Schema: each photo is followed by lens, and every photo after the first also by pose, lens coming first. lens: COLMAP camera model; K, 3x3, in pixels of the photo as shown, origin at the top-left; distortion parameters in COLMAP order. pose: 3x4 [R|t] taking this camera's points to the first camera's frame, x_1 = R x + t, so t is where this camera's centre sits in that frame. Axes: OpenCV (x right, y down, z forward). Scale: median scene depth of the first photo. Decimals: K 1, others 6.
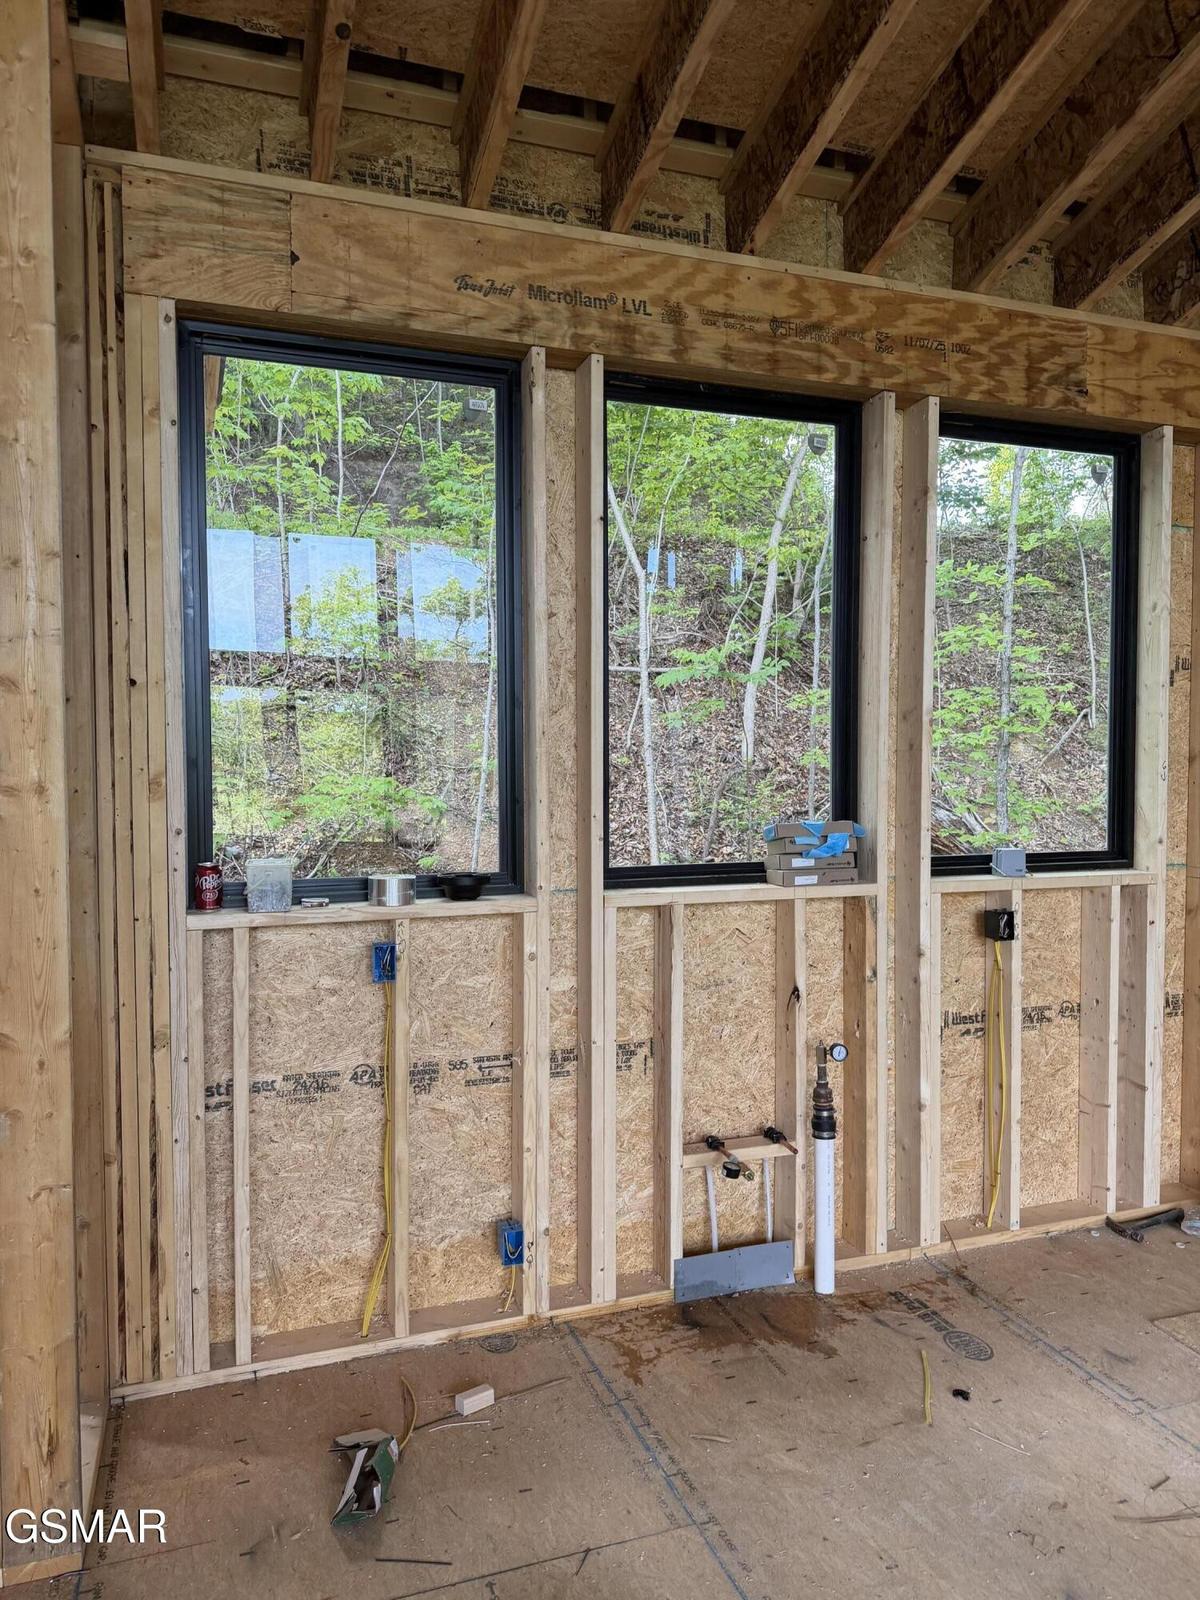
lens RADIAL K [[1097.8, 0, 599.2], [0, 1097.8, 804.3], [0, 0, 1]] dist [0.042467, -0.045948]
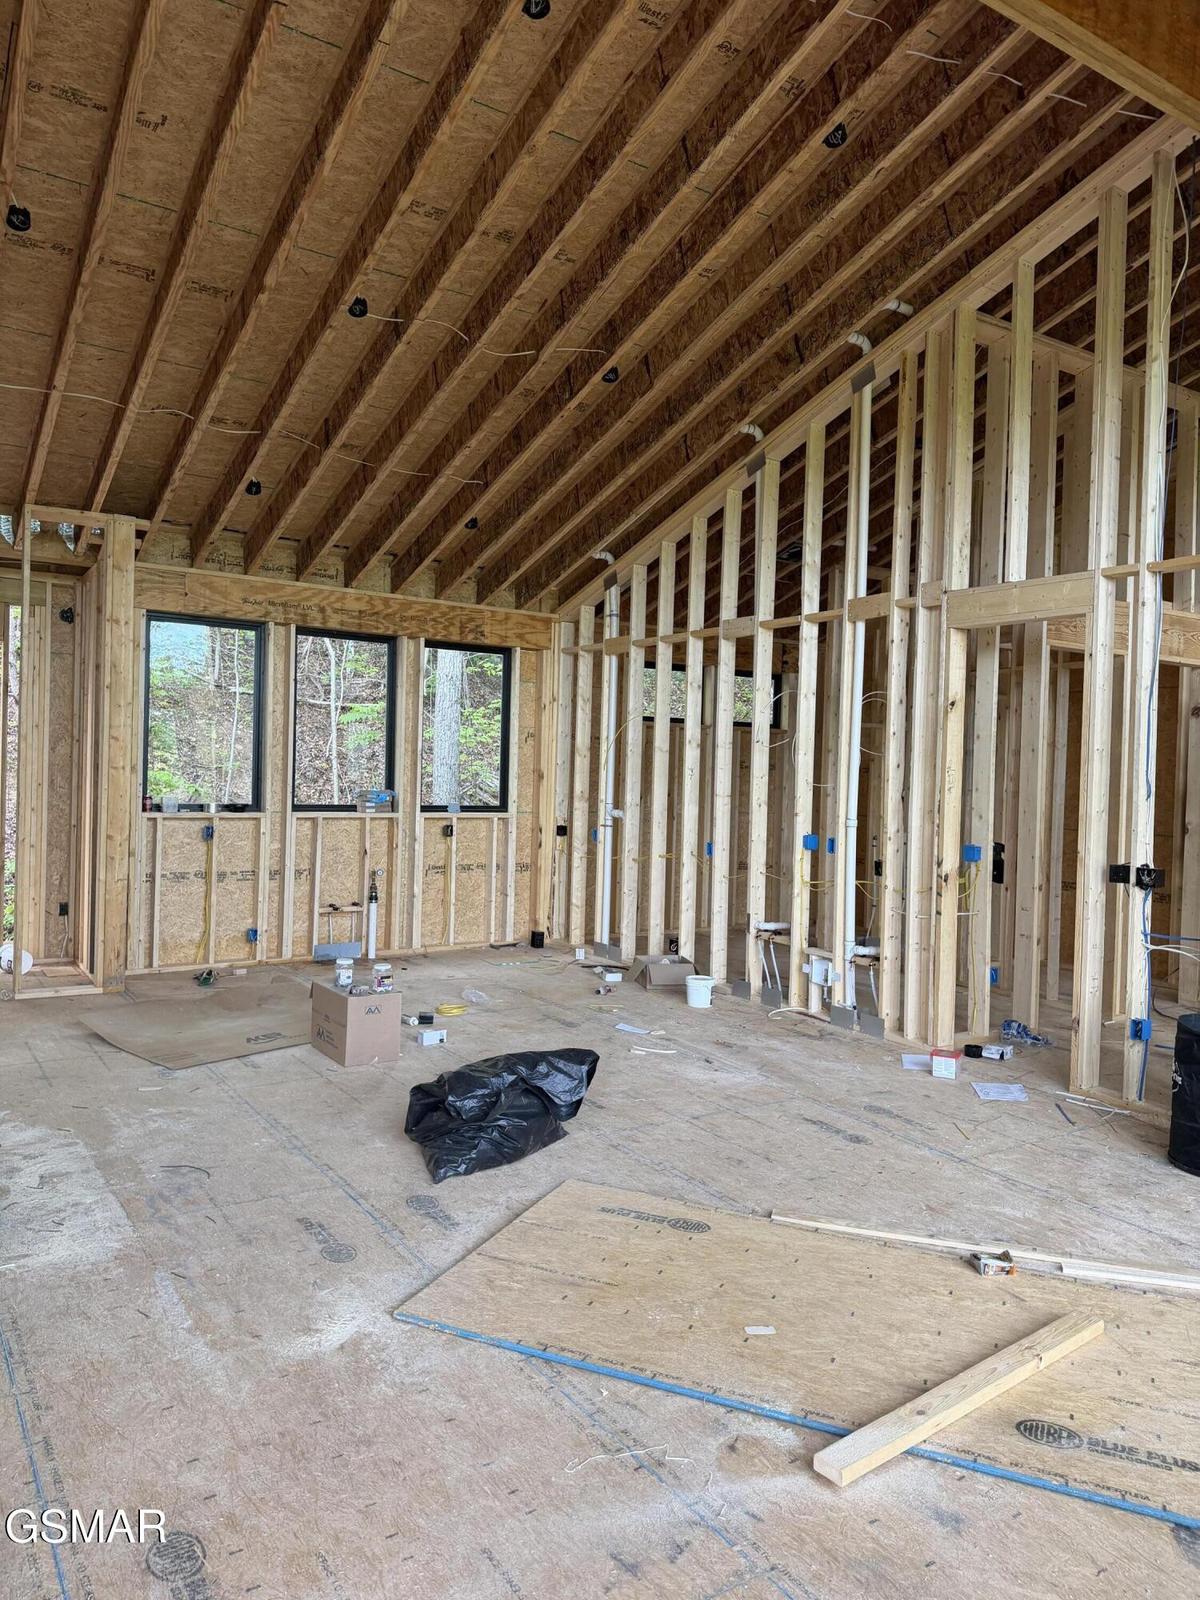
lens RADIAL K [[1097.8, 0, 633.2], [0, 1097.8, 790.2], [0, 0, 1]] dist [0.042467, -0.045948]
pose [[0.963596, 0.024843, 0.266206, 0.091662], [-0.019855, 0.999574, -0.021411, 0.065622], [-0.266624, 0.015346, 0.963678, -1.873766]]
